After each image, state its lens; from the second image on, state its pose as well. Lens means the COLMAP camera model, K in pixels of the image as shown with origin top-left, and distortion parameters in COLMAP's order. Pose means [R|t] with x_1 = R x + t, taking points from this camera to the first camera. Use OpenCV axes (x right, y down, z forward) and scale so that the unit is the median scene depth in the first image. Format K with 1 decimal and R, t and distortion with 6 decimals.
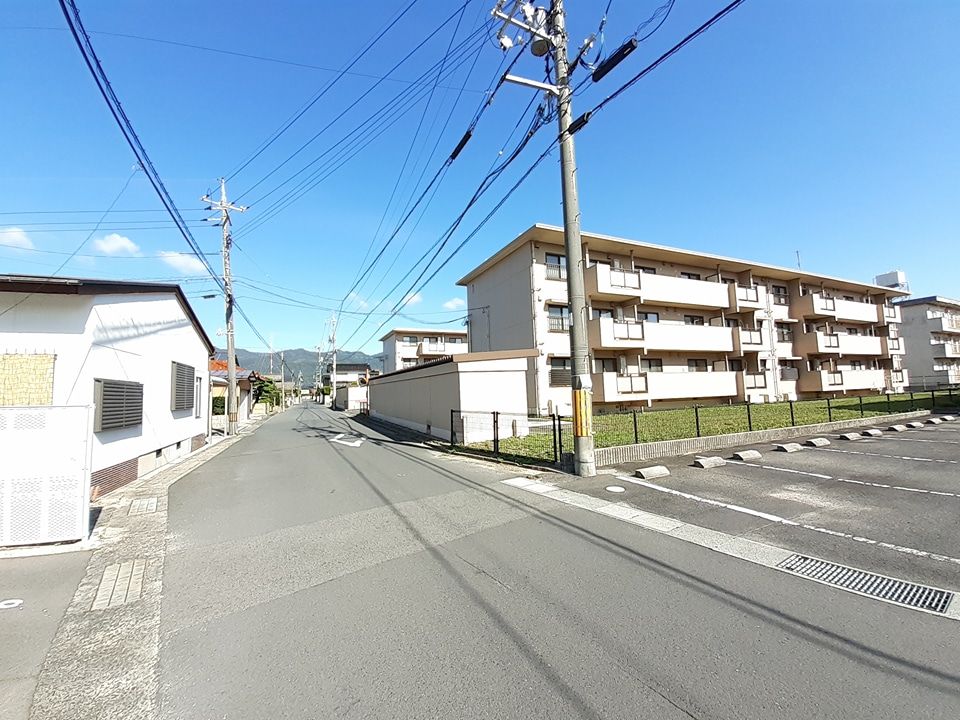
lens RADIAL K [[373.0, 0, 486.5], [0, 373.0, 353.0], [0, 0, 1]] dist [0.017885, -0.016449]
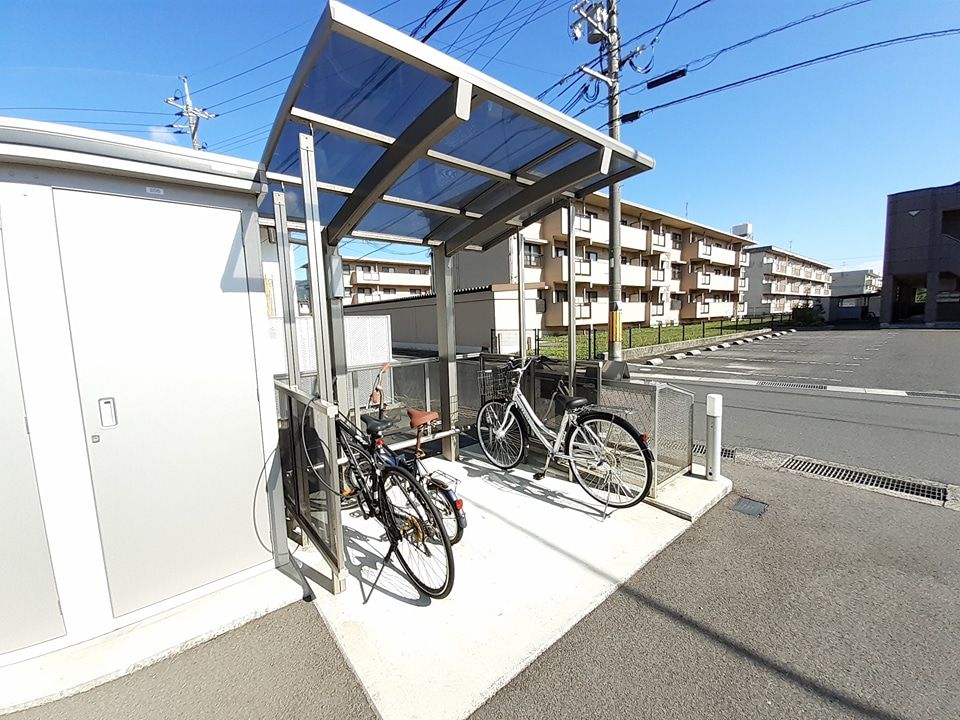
lens RADIAL K [[373.0, 0, 486.5], [0, 373.0, 353.0], [0, 0, 1]] dist [0.017885, -0.016449]
pose [[0.964466, -0.028718, 0.262643, -0.175247], [-0.019366, 0.983717, 0.178678, 0.001431], [-0.263497, -0.177415, 0.948205, -0.086162]]
